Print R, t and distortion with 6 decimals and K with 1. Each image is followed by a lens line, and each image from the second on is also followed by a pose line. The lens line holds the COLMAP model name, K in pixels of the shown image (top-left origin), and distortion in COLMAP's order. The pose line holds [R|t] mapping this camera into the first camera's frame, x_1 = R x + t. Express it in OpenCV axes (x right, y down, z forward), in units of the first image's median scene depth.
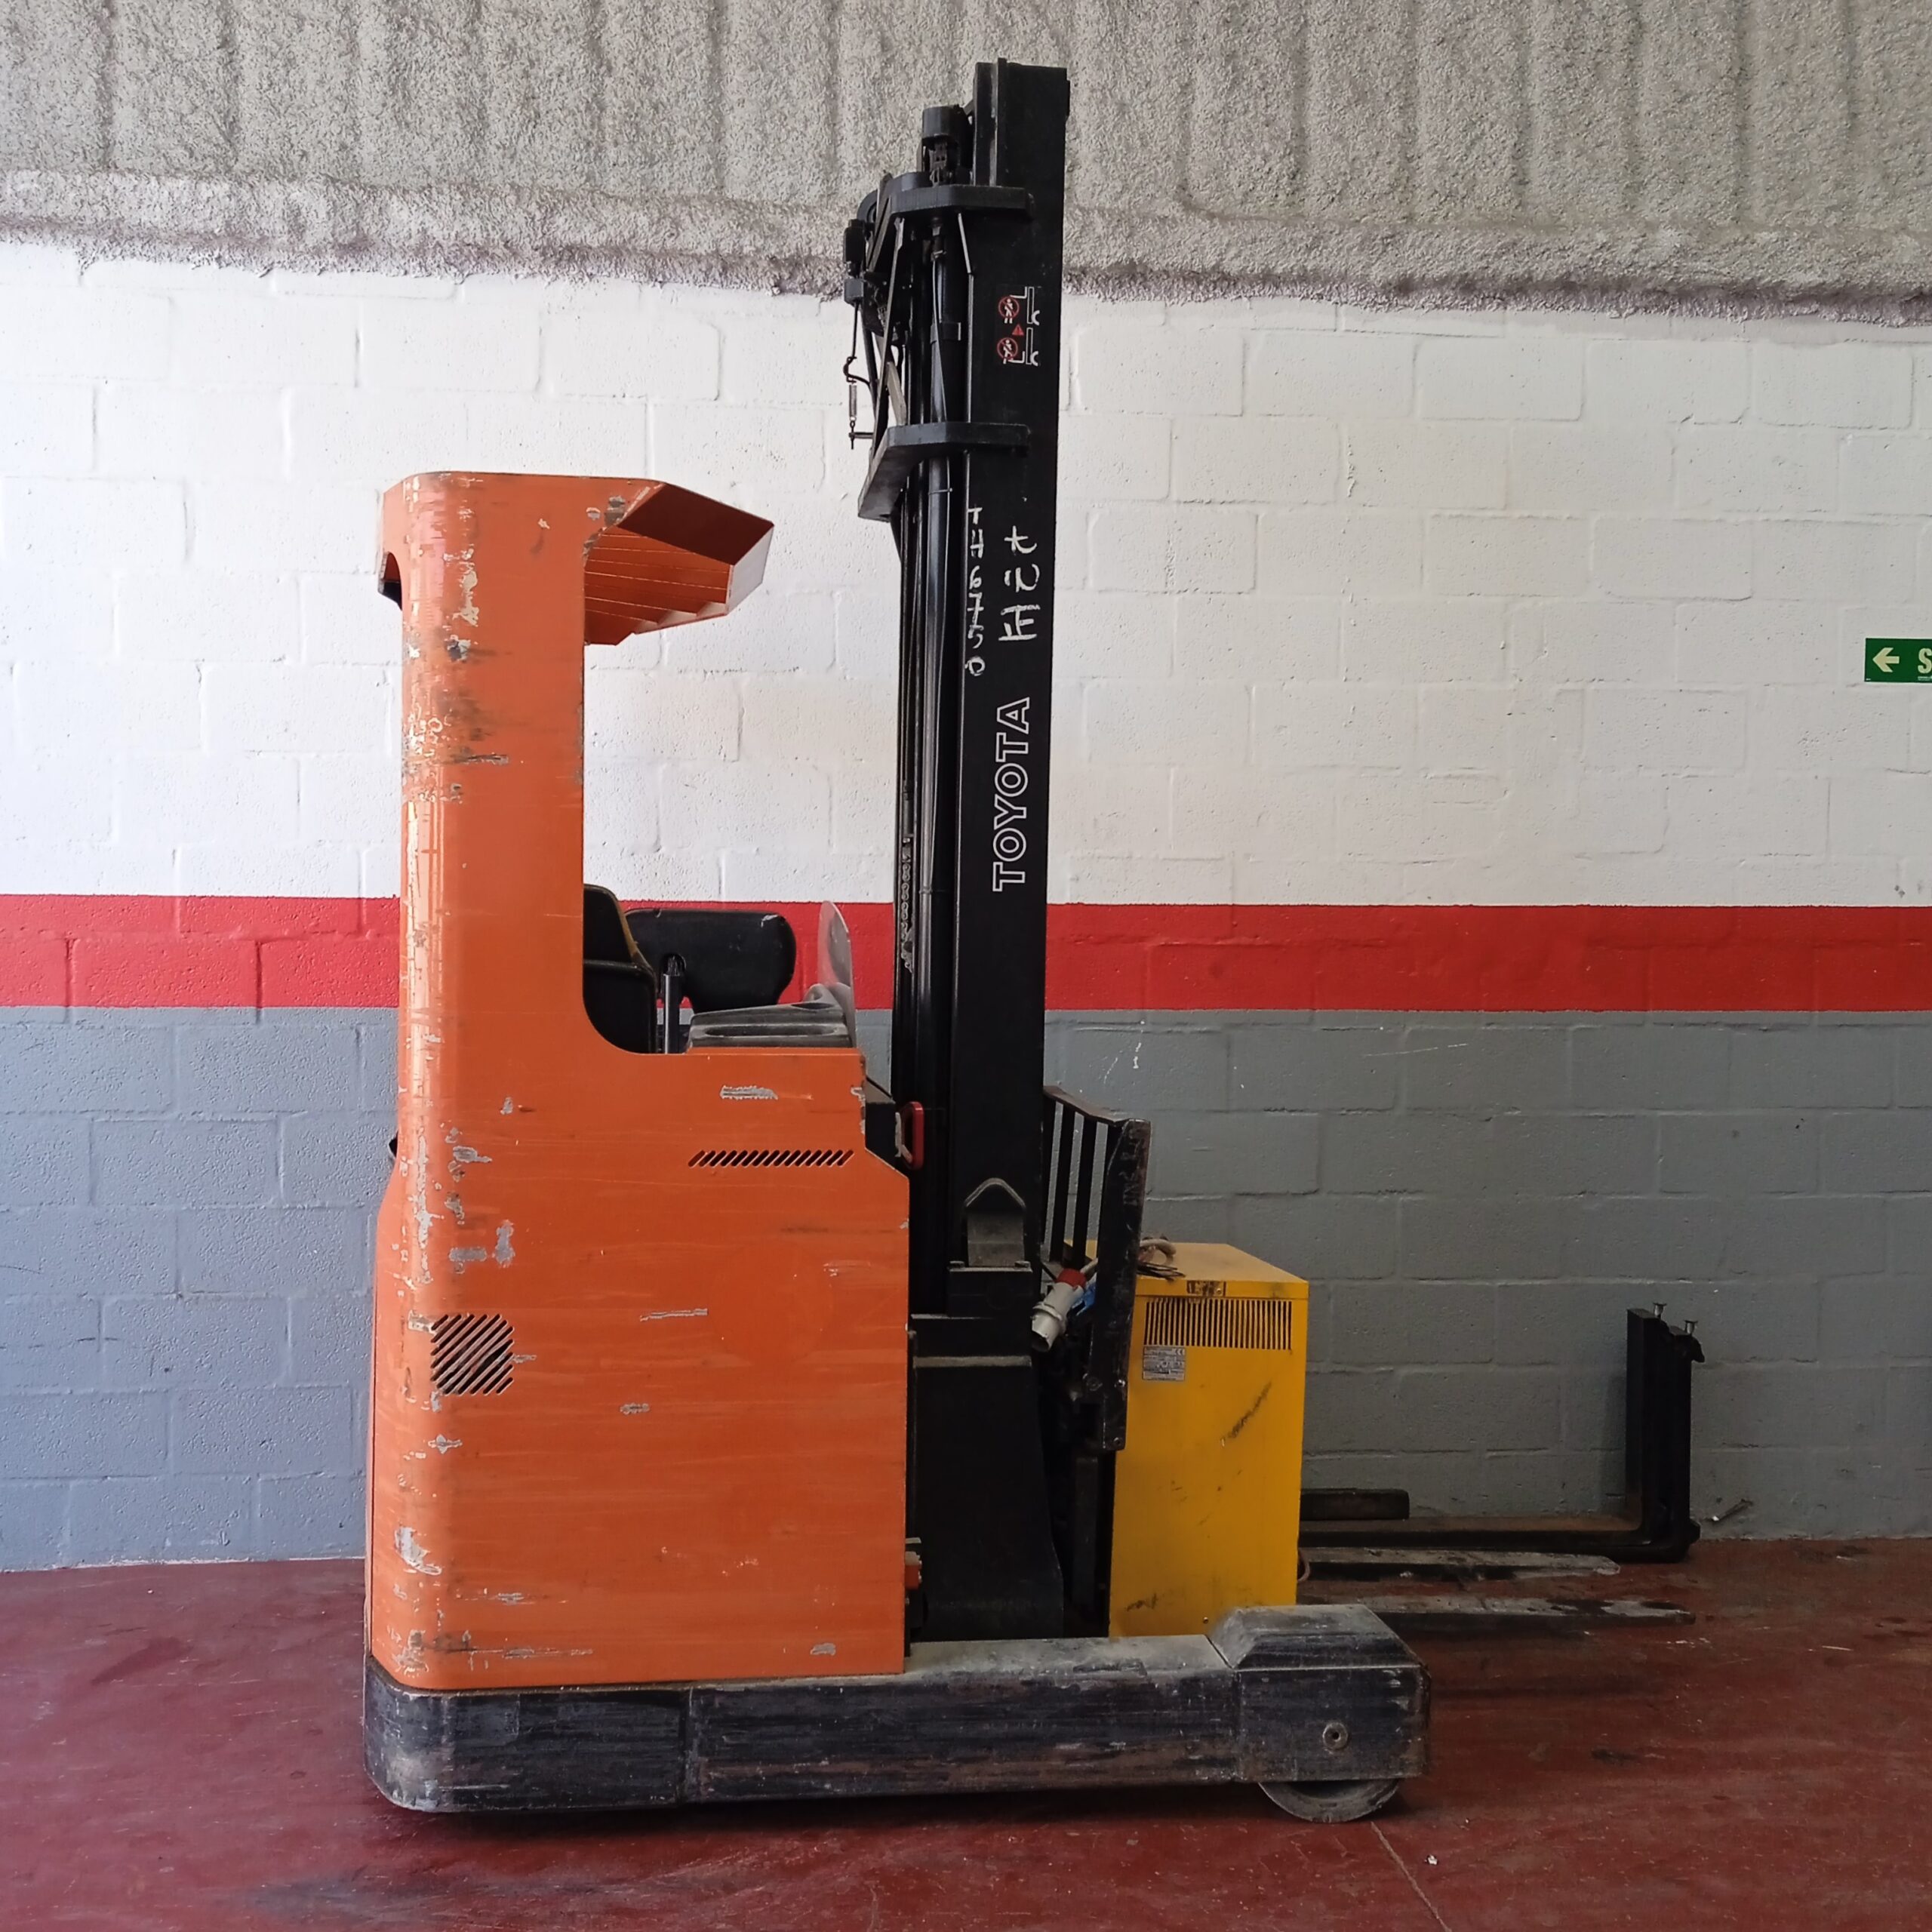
lens RADIAL K [[2174.8, 0, 938.6], [0, 2174.8, 969.2], [0, 0, 1]] dist [0.061508, 0.000000]
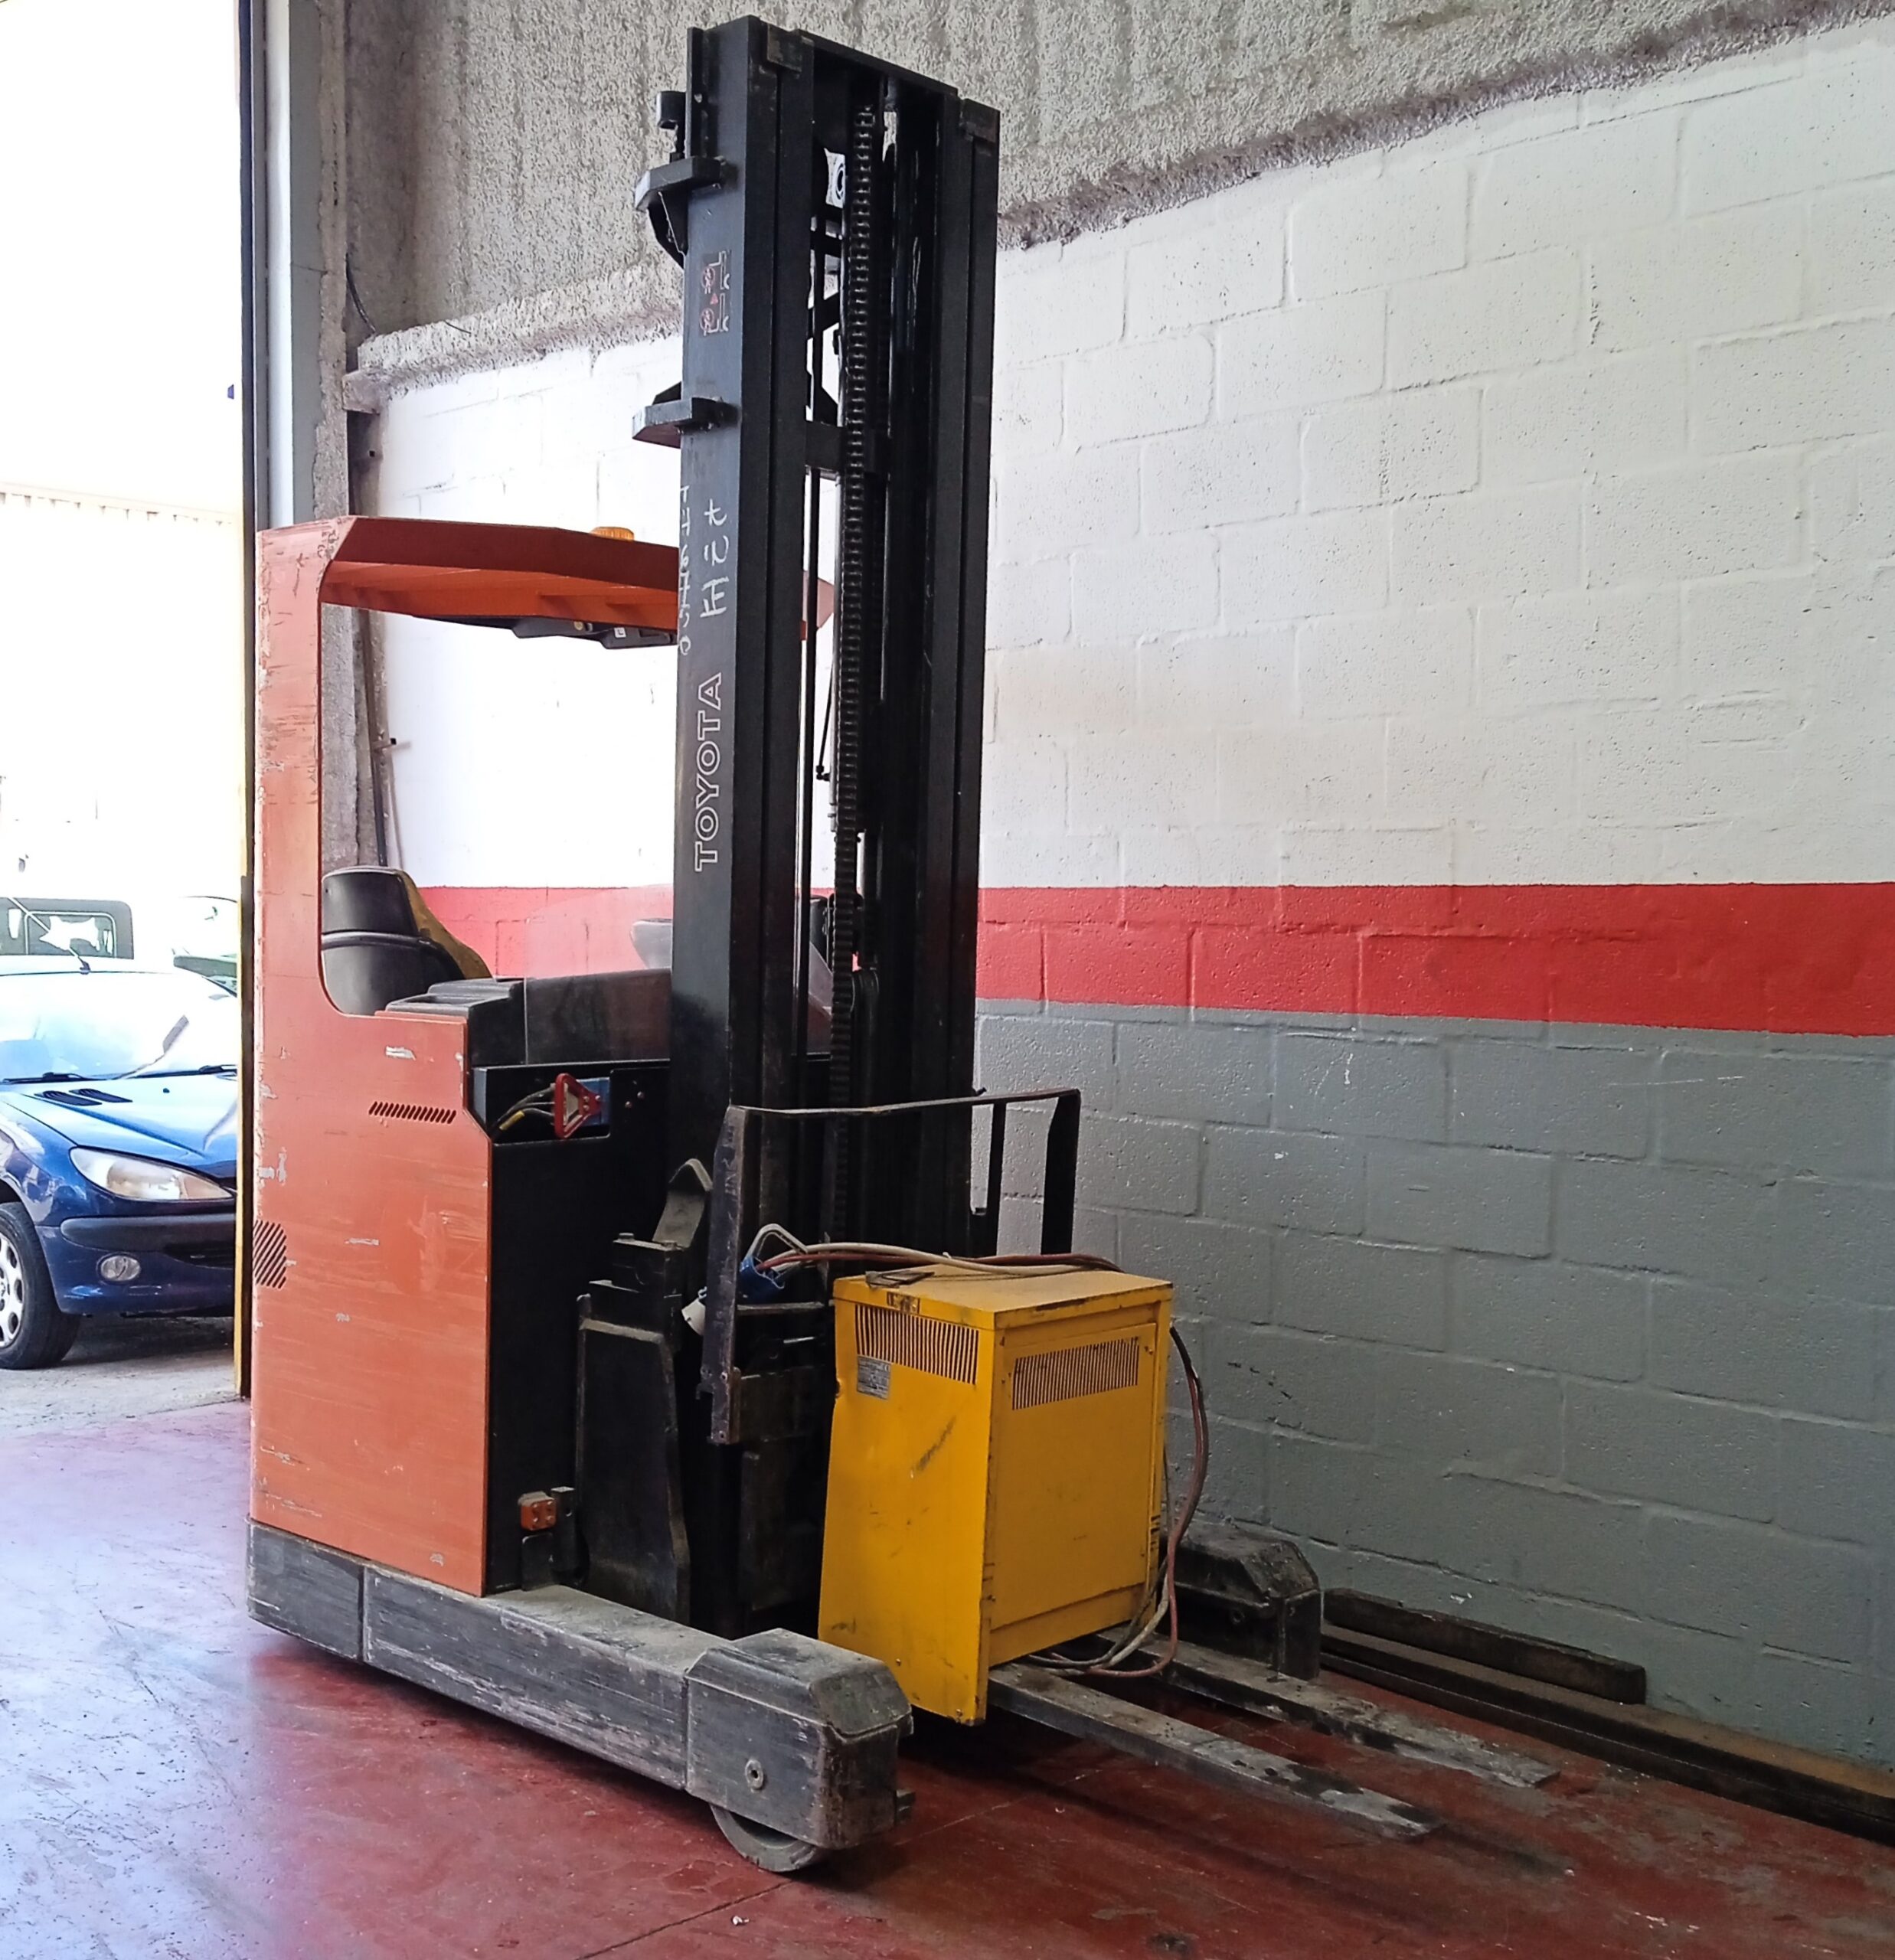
lens RADIAL K [[2426.6, 0, 831.8], [0, 2426.6, 1018.7], [0, 0, 1]] dist [0.064212, 0.000000]
pose [[0.619496, 0.034023, -0.784262, 0.704571], [-0.022564, 0.999419, 0.025534, 0.001499], [0.784675, 0.001878, 0.619904, 0.269680]]
